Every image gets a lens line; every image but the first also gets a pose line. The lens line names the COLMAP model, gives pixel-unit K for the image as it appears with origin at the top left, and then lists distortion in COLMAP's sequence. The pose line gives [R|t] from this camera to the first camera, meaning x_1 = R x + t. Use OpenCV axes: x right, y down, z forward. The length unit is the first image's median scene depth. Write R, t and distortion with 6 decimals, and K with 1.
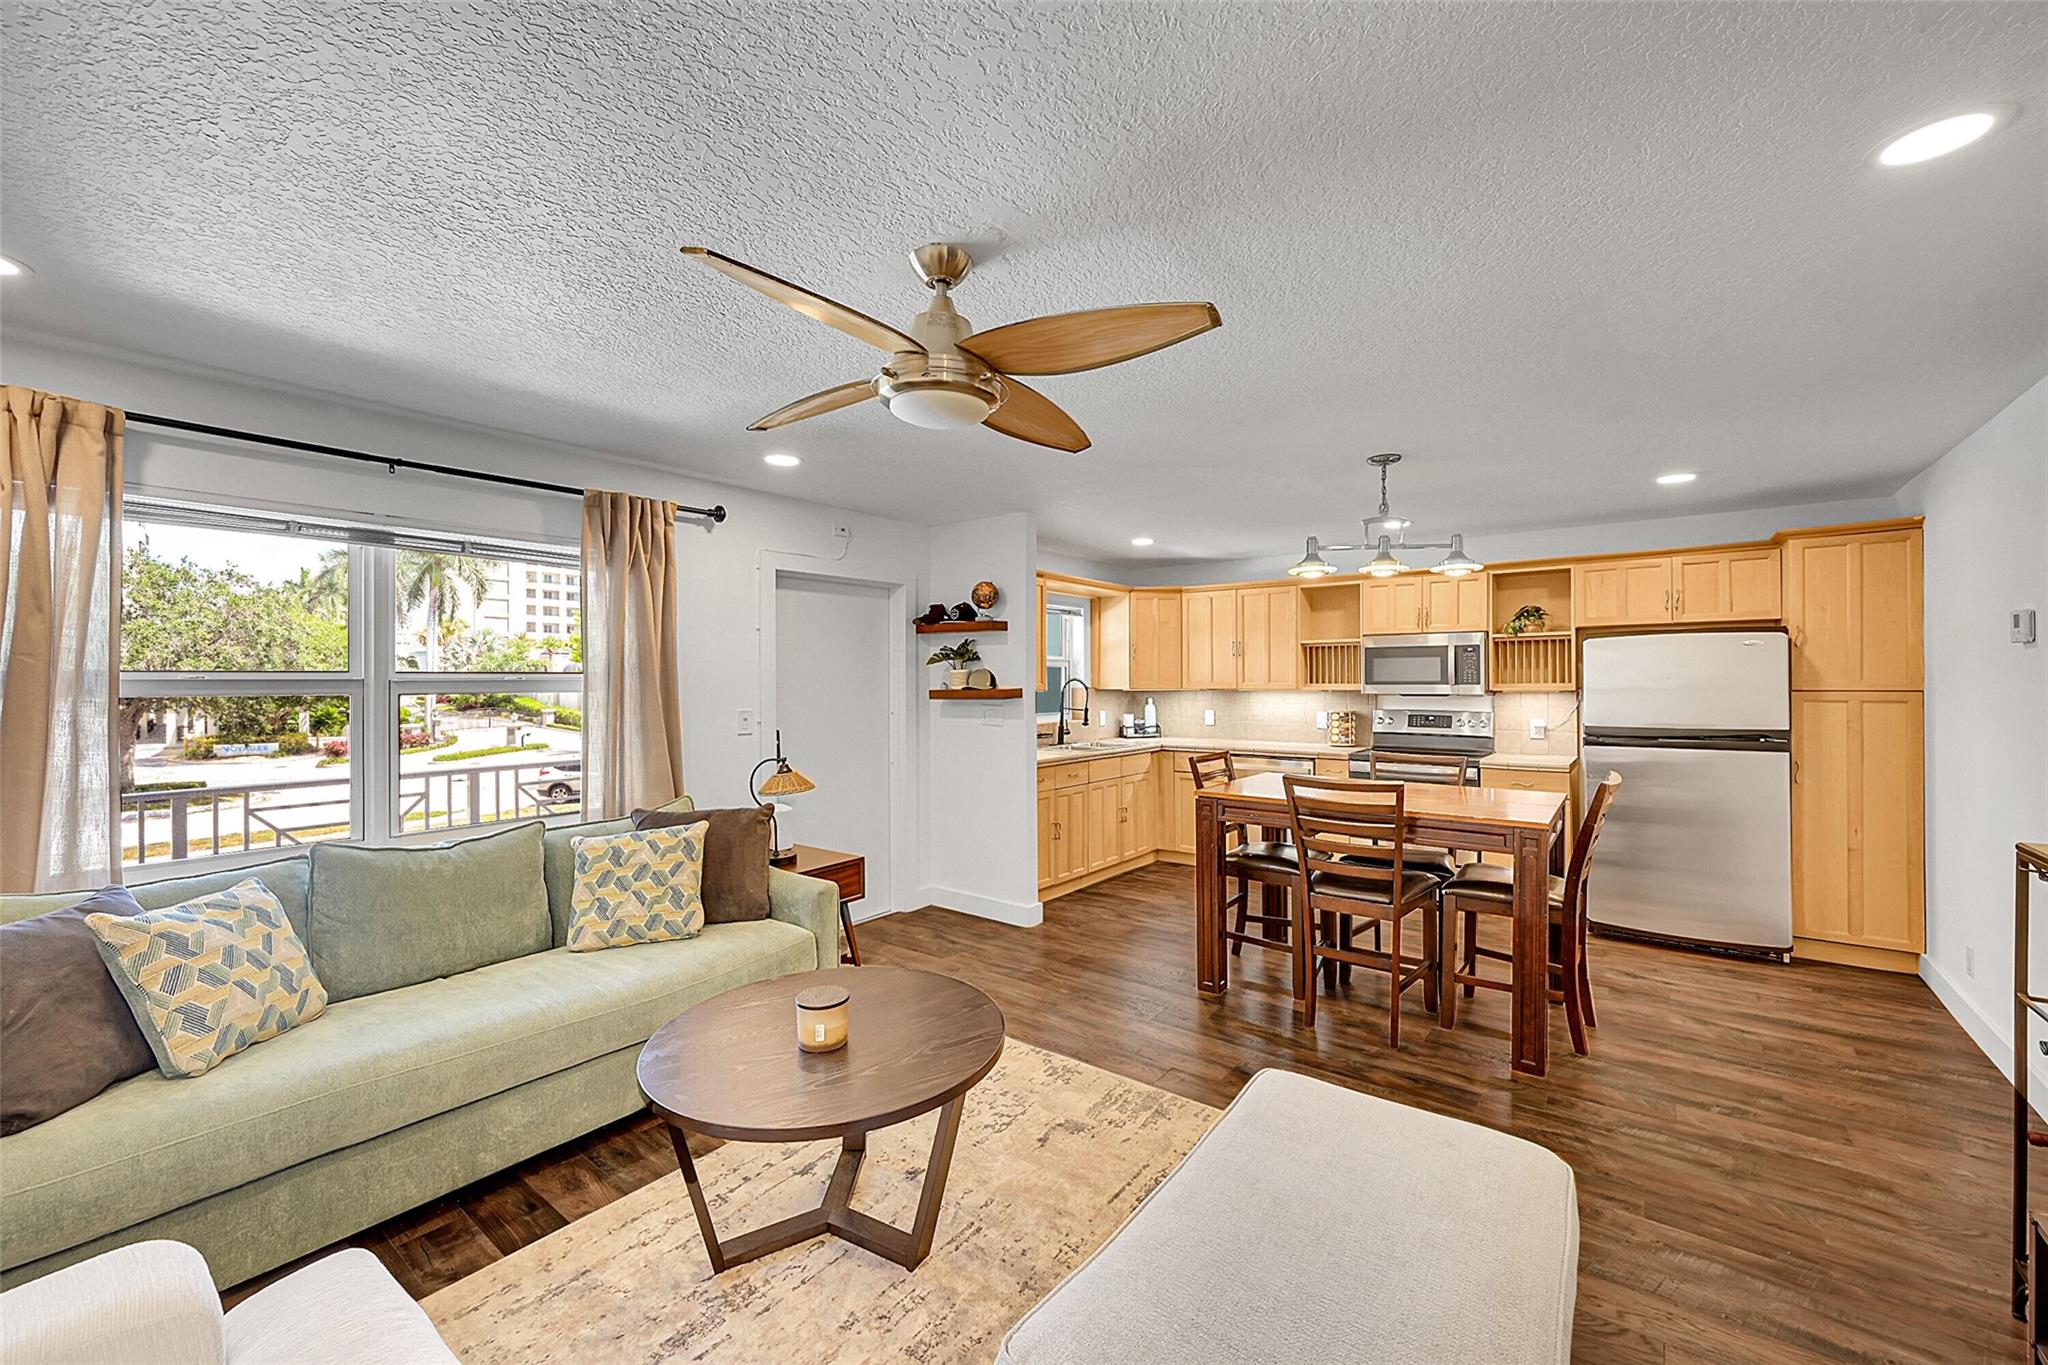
lens RADIAL K [[807.0, 0, 1027.6], [0, 807.0, 677.0], [0, 0, 1]] dist [-0.001013, 0.000045]
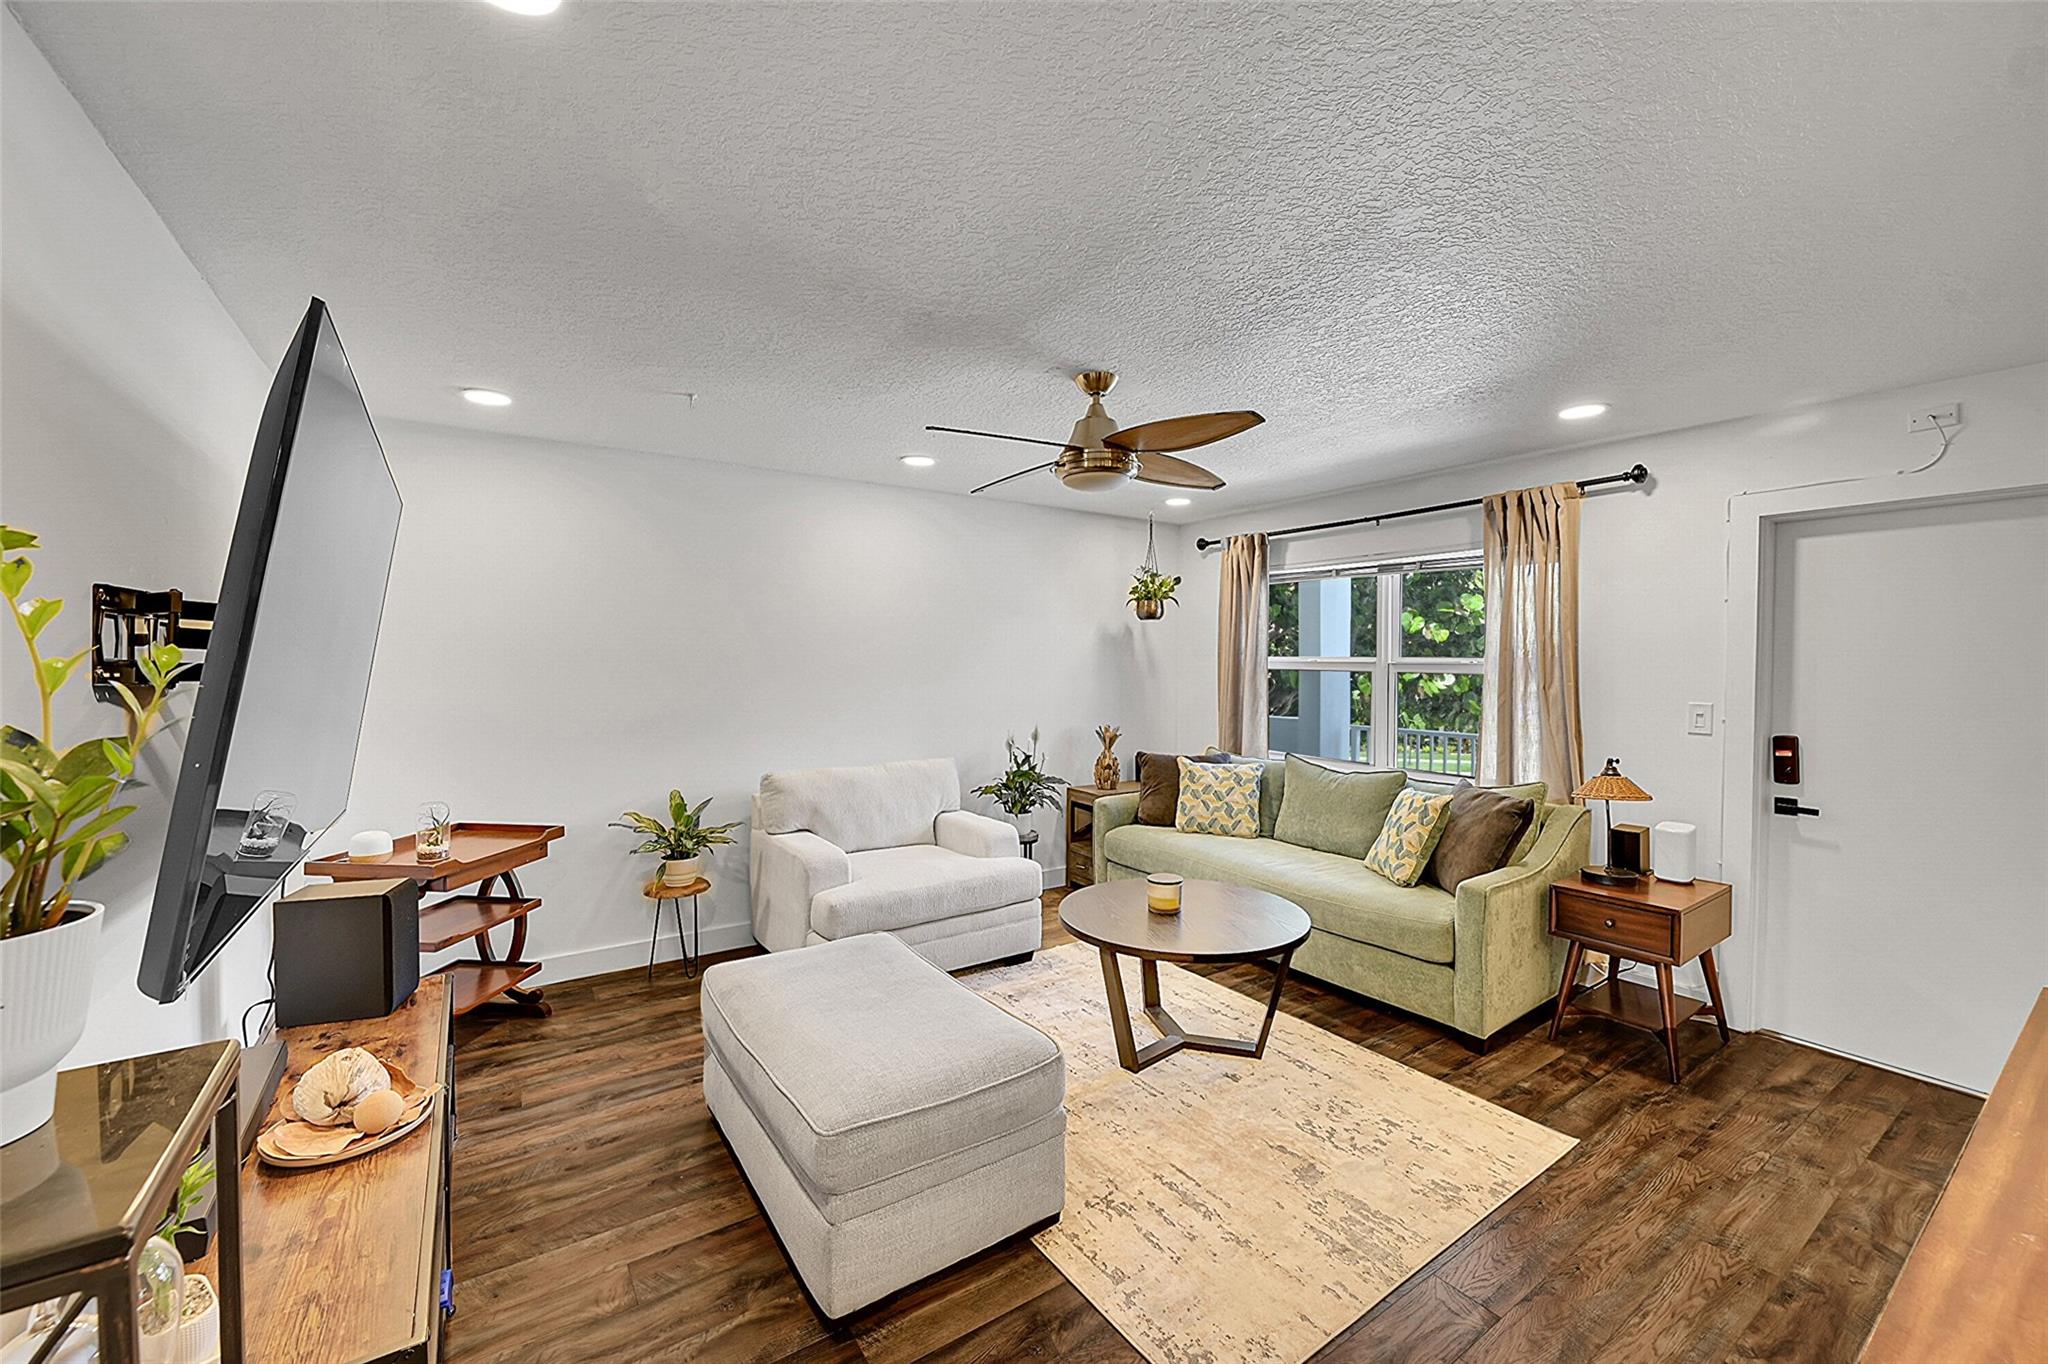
lens RADIAL K [[807.0, 0, 1030.3], [0, 807.0, 676.4], [0, 0, 1]] dist [-0.001013, 0.000045]
pose [[-0.313050, 0.022455, -0.949471, 0.488558], [-0.000105, 0.999720, 0.023678, -0.003972], [0.949737, 0.007513, -0.312960, 0.490836]]
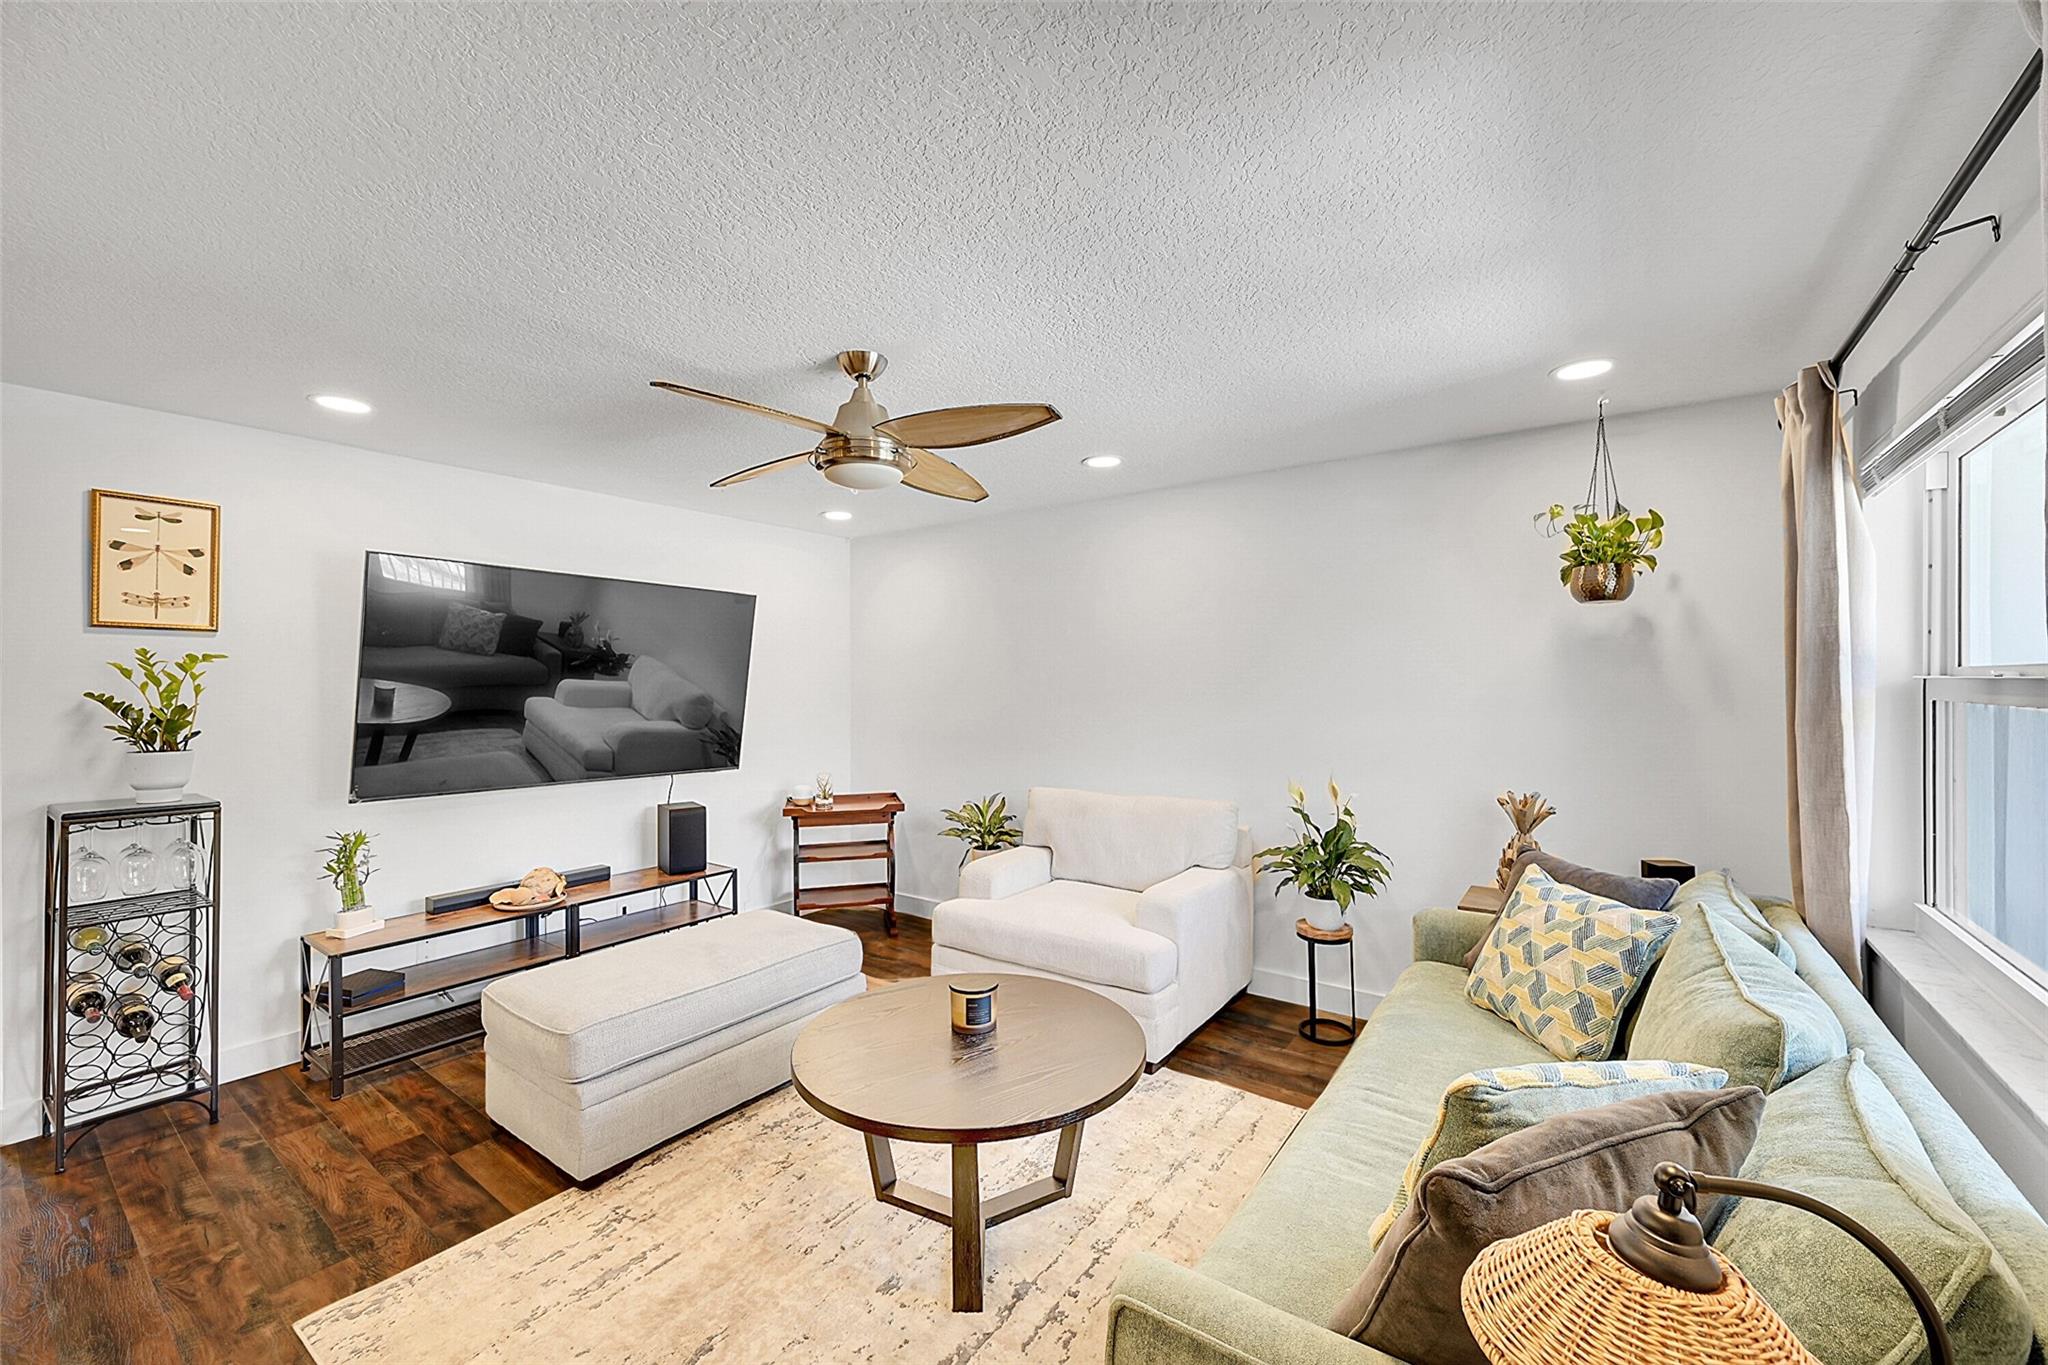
lens RADIAL K [[807.0, 0, 1038.8], [0, 807.0, 680.5], [0, 0, 1]] dist [-0.001013, 0.000045]
pose [[-0.999496, 0.007501, -0.030830, -0.123327], [0.007640, 0.999961, -0.004384, 0.000955], [0.030796, -0.004617, -0.999515, 0.828444]]
